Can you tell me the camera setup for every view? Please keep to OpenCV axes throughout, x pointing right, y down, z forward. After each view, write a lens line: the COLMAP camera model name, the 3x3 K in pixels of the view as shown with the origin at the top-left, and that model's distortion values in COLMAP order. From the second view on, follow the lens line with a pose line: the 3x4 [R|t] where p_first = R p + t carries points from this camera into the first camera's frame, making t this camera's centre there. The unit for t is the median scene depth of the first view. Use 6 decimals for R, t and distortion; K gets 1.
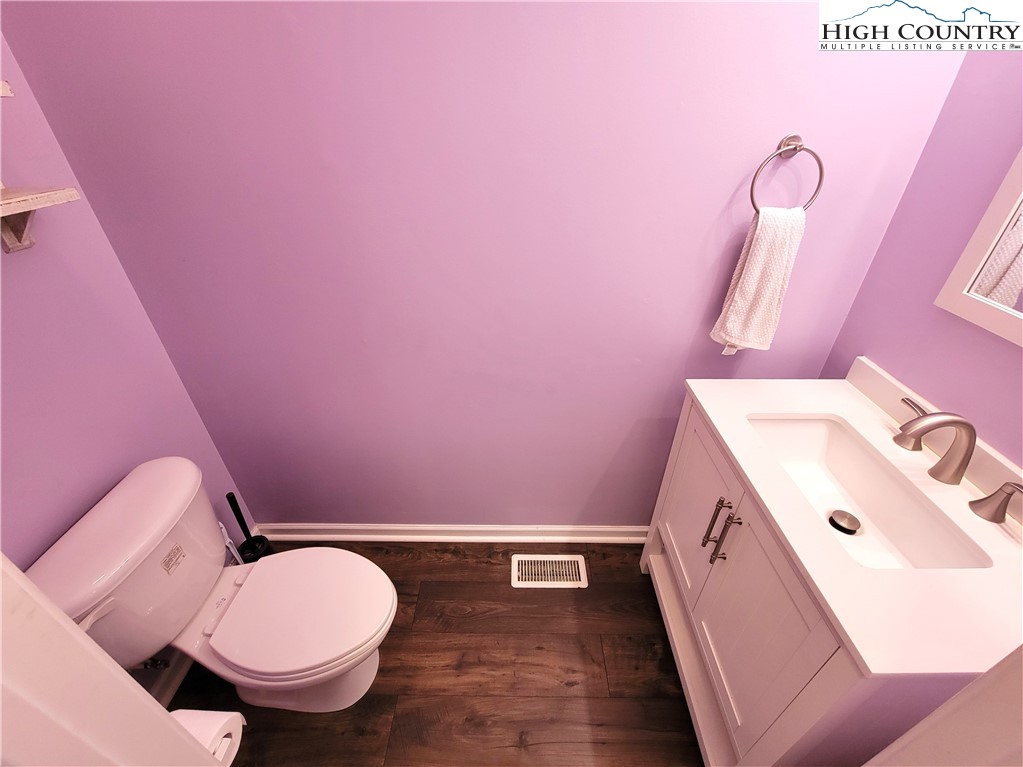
lens RADIAL K [[434.7, 0, 514.0], [0, 434.7, 379.1], [0, 0, 1]] dist [-0.000495, -0.000570]
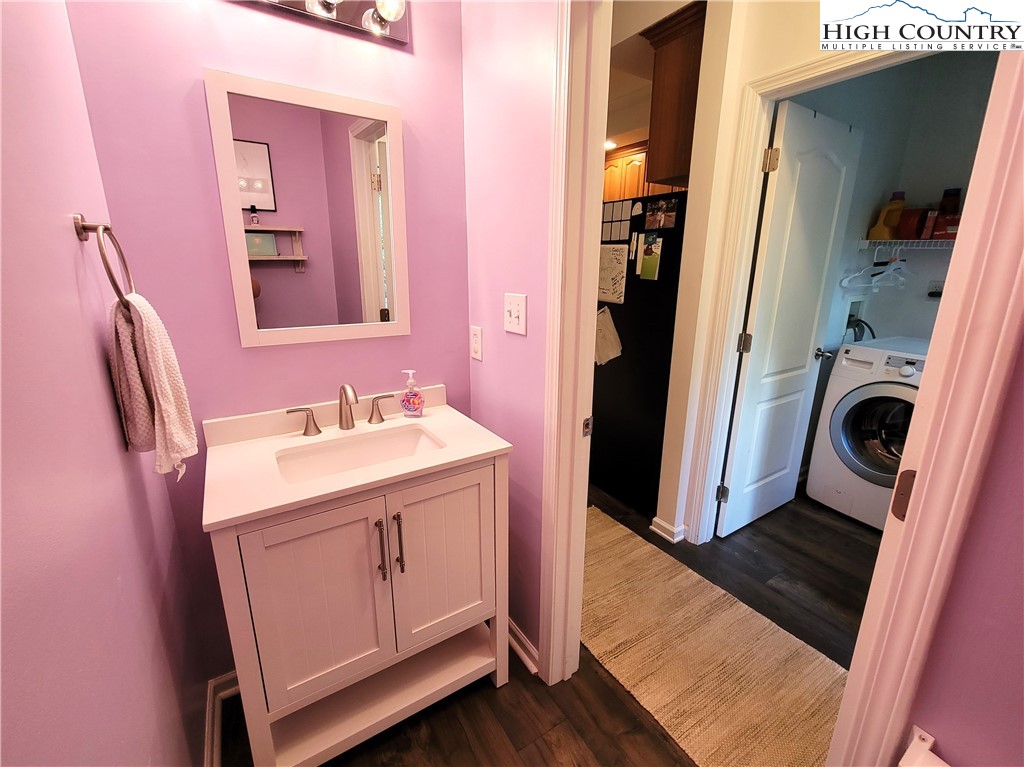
lens RADIAL K [[435.1, 0, 514.5], [0, 435.1, 379.1], [0, 0, 1]] dist [-0.000495, -0.000570]
pose [[-0.551571, -0.205349, 0.808456, -0.525360], [0.438324, 0.753261, 0.490377, -0.383823], [-0.709677, 0.624844, -0.325467, 0.930032]]
